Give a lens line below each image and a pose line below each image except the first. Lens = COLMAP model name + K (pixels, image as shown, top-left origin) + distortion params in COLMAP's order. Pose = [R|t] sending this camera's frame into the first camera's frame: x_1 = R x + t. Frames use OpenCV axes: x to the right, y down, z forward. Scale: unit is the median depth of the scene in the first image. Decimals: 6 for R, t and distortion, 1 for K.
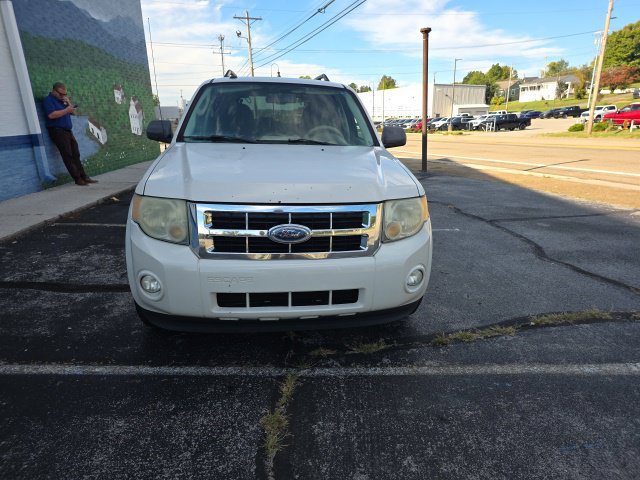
lens RADIAL K [[433.1, 0, 320.3], [0, 433.1, 244.2], [0, 0, 1]] dist [0.029939, -0.010386]
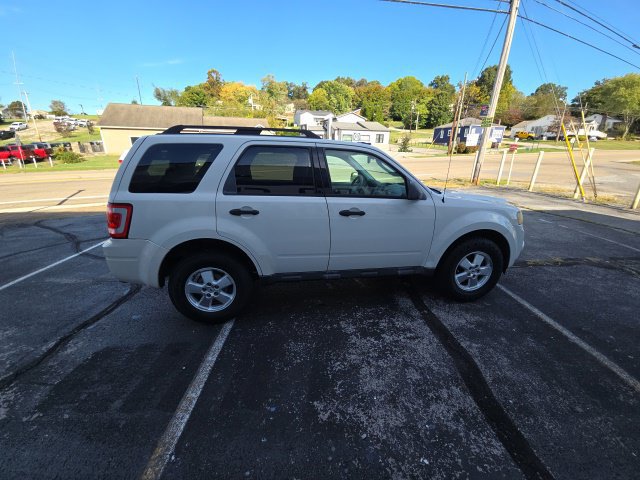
lens RADIAL K [[264.8, 0, 315.3], [0, 264.8, 237.2], [0, 0, 1]] dist [0.001494, -0.002509]
pose [[-0.043607, -0.309104, 0.950028, -1.504887], [0.283588, 0.907987, 0.308443, -0.624252], [-0.957954, 0.282867, 0.048063, 1.771950]]
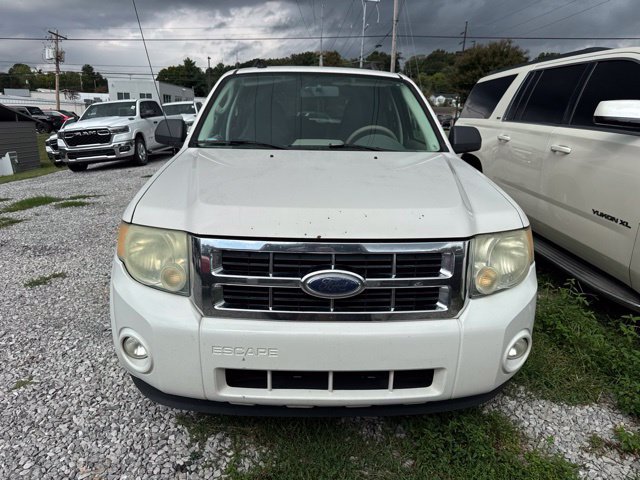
lens RADIAL K [[463.4, 0, 302.1], [0, 463.4, 236.2], [0, 0, 1]] dist [0.027285, -0.018072]
pose [[0.993591, 0.019586, -0.111329, -0.034352], [-0.023195, 0.999244, -0.031215, -0.066569], [0.110634, 0.033597, 0.993293, 0.238618]]
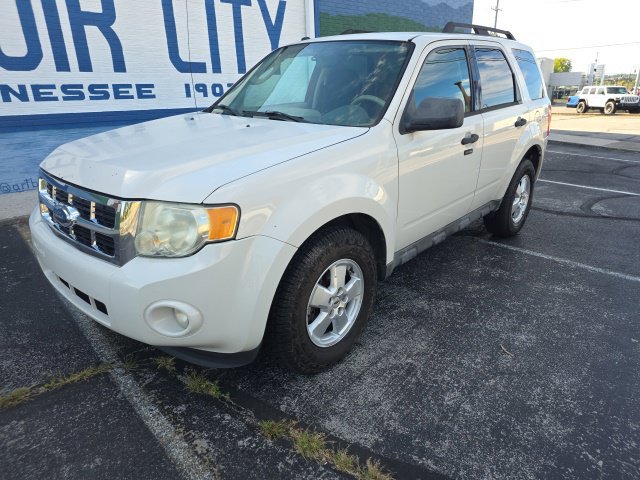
lens RADIAL K [[433.1, 0, 330.5], [0, 433.1, 240.4], [0, 0, 1]] dist [0.029939, -0.010386]
pose [[0.672432, 0.245928, -0.698108, 0.825838], [-0.204674, 0.968191, 0.143925, -0.189685], [0.711297, 0.046105, 0.701377, 0.665033]]
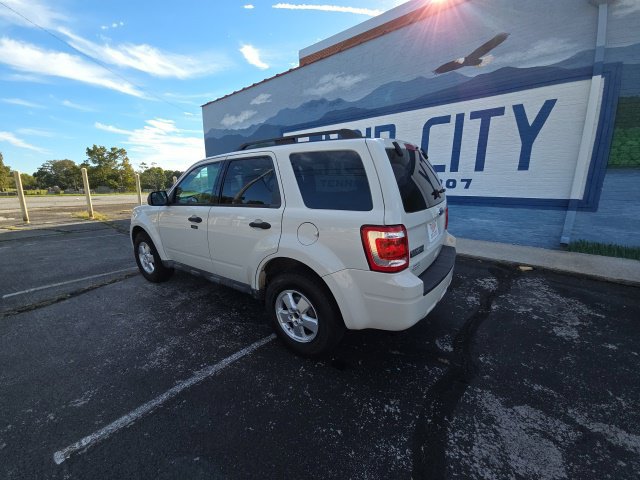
lens RADIAL K [[264.8, 0, 320.6], [0, 264.8, 242.0], [0, 0, 1]] dist [0.001494, -0.002509]
pose [[-0.678836, 0.175537, -0.713000, 0.639026], [-0.205763, 0.886629, 0.414187, -0.855427], [0.704871, 0.427874, -0.565756, 2.812531]]
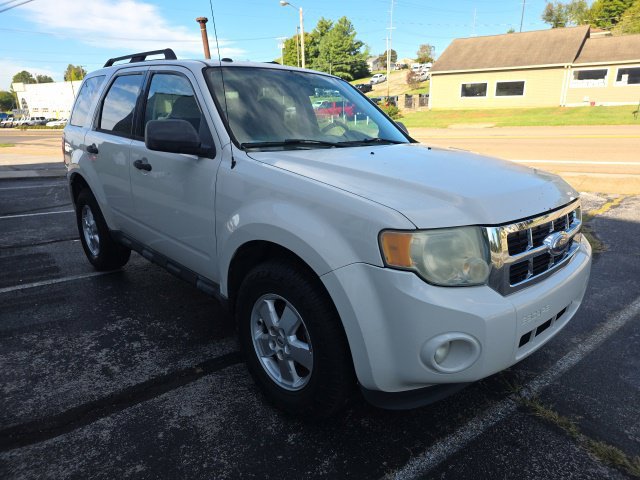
lens RADIAL K [[433.1, 0, 325.1], [0, 433.1, 241.2], [0, 0, 1]] dist [0.029939, -0.010386]
pose [[0.795215, -0.184706, 0.577509, -0.835456], [0.182290, 0.981236, 0.062823, -0.149047], [-0.578276, 0.055316, 0.813964, 0.483094]]
